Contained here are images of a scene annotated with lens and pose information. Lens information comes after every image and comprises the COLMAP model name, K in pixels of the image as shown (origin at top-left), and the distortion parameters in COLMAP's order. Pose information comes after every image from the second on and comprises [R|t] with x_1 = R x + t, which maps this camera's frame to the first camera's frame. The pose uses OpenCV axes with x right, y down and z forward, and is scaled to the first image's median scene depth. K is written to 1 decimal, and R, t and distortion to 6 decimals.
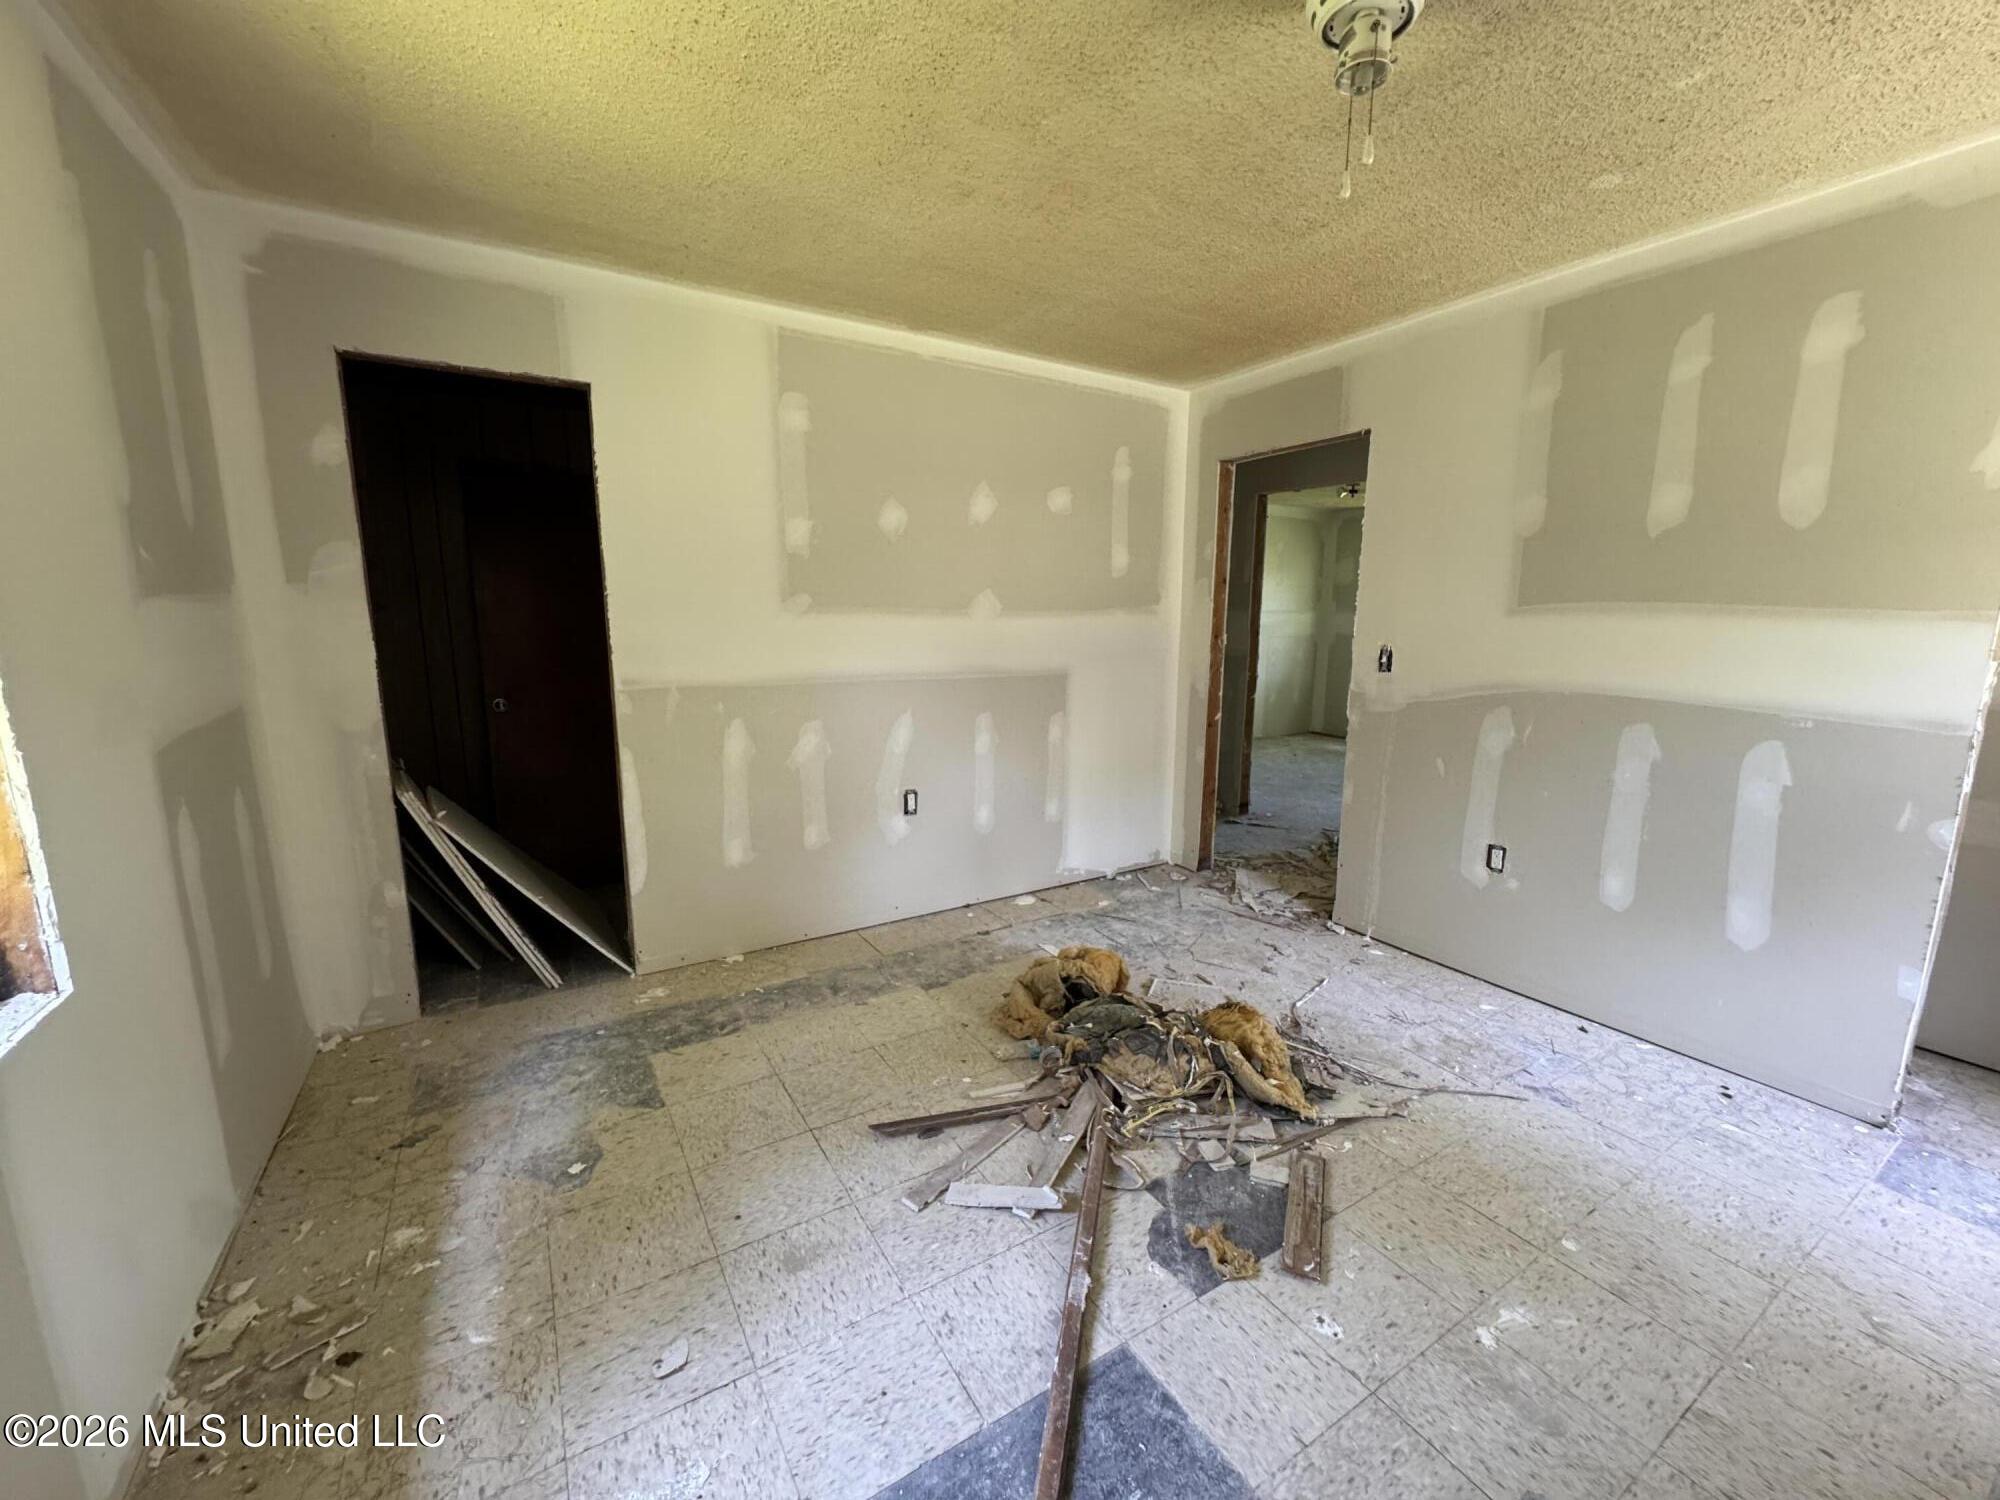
lens RADIAL K [[800.5, 0, 1004.0], [0, 800.5, 755.7], [0, 0, 1]] dist [-0.002339, -0.000060]
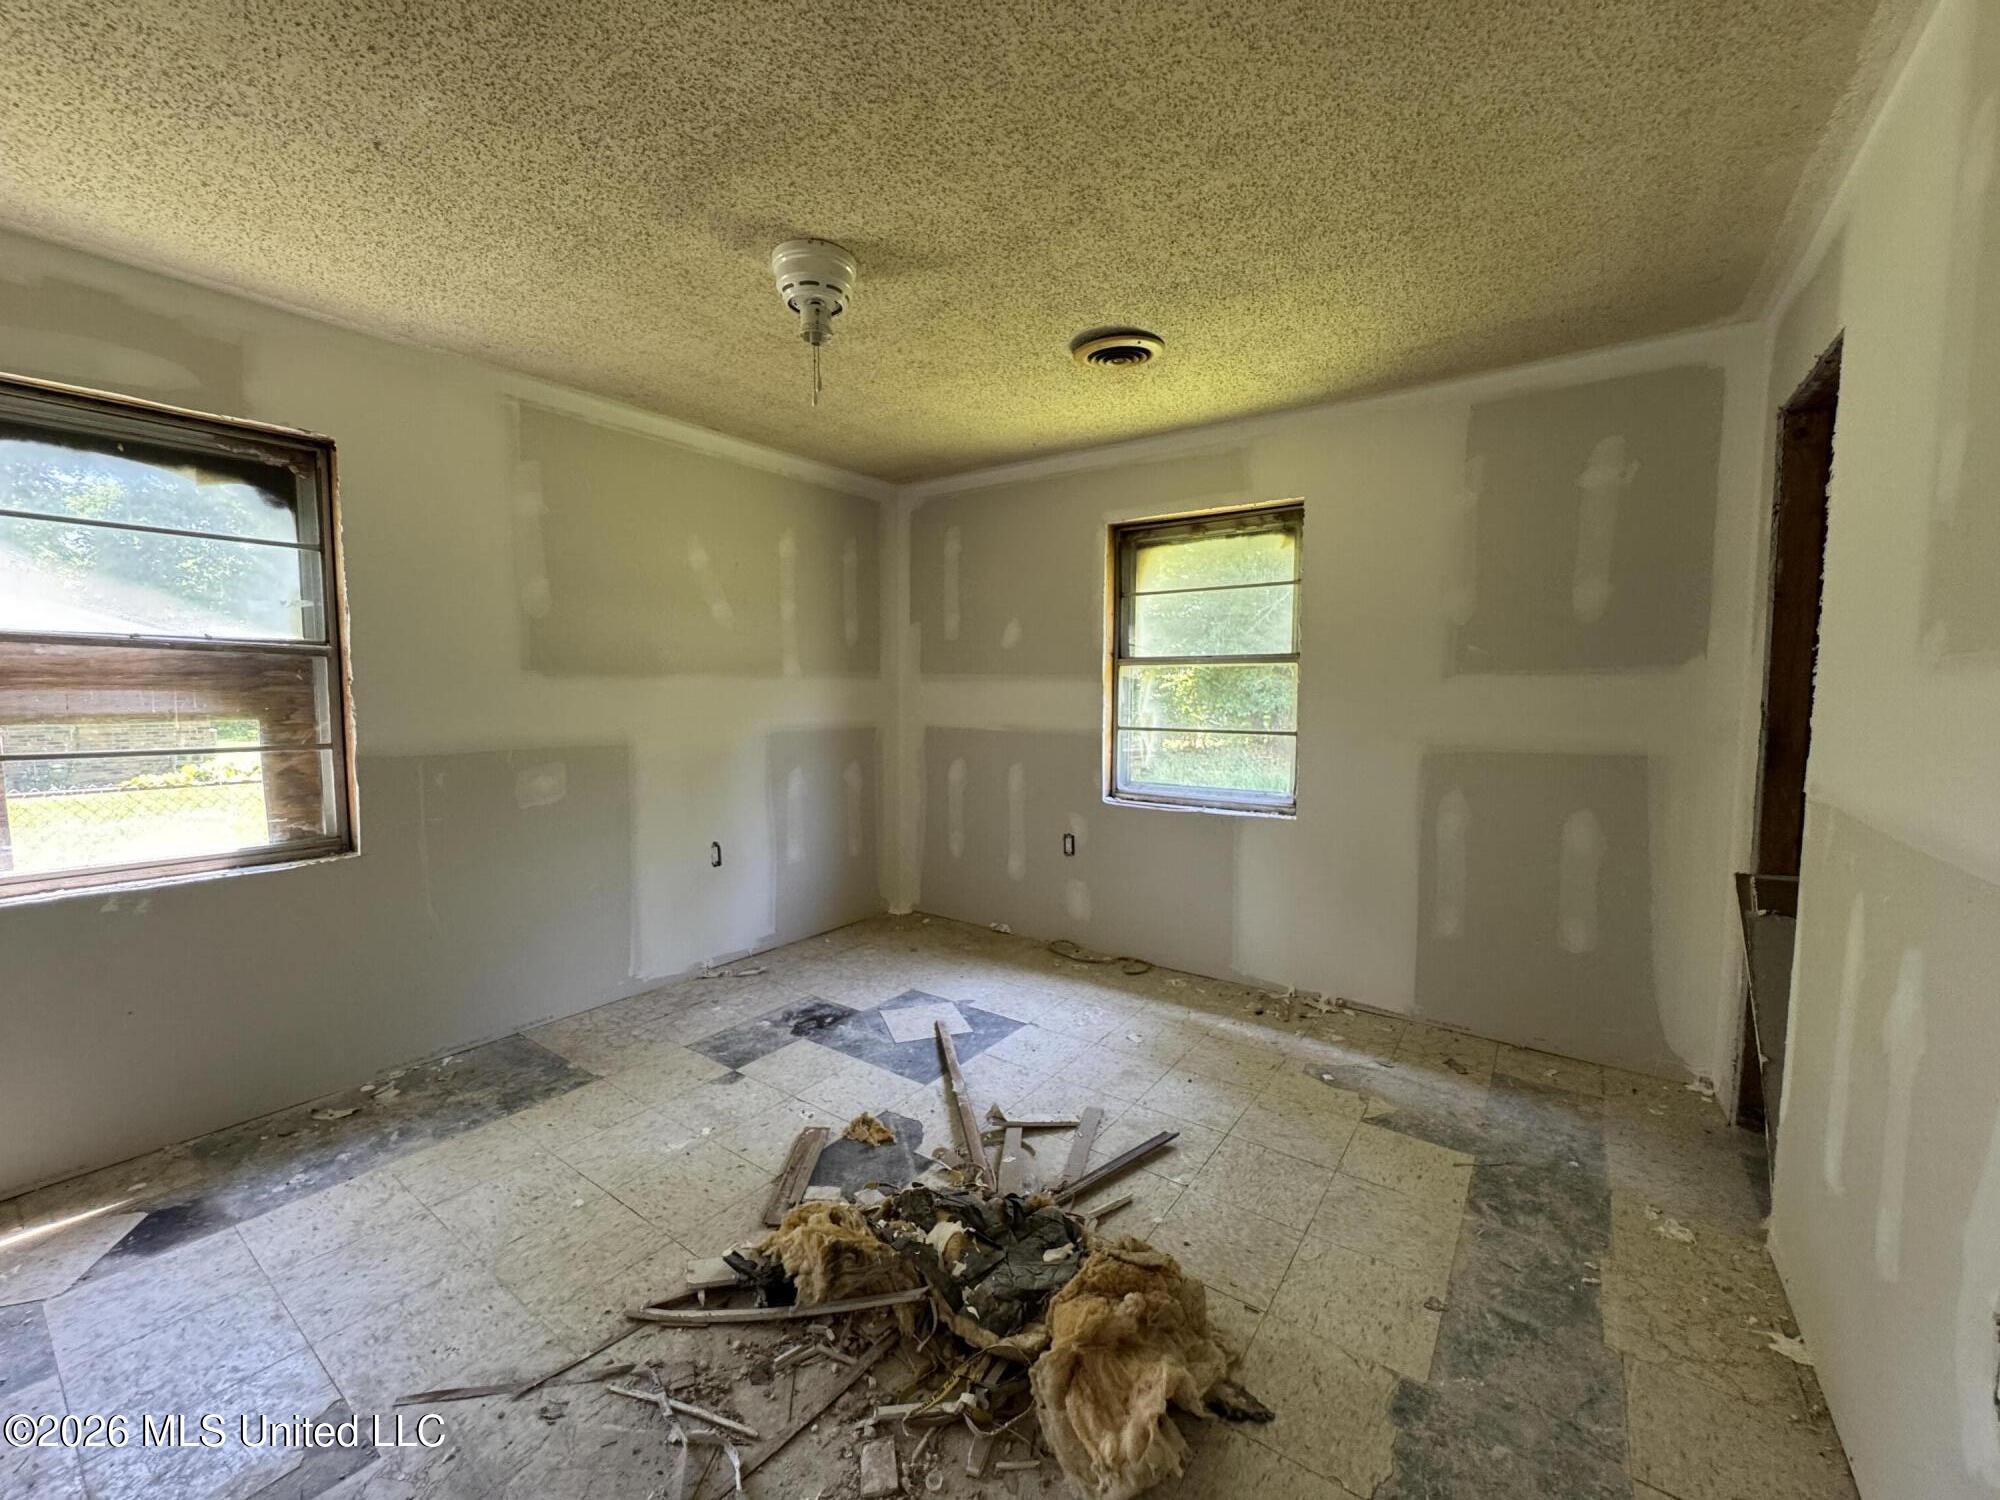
lens RADIAL K [[800.5, 0, 1001.2], [0, 800.5, 748.3], [0, 0, 1]] dist [-0.002339, -0.000060]
pose [[-0.925820, 0.018674, -0.377502, 0.436608], [-0.074706, 0.970034, 0.231201, -0.274159], [0.370508, 0.242252, -0.896682, 1.652168]]
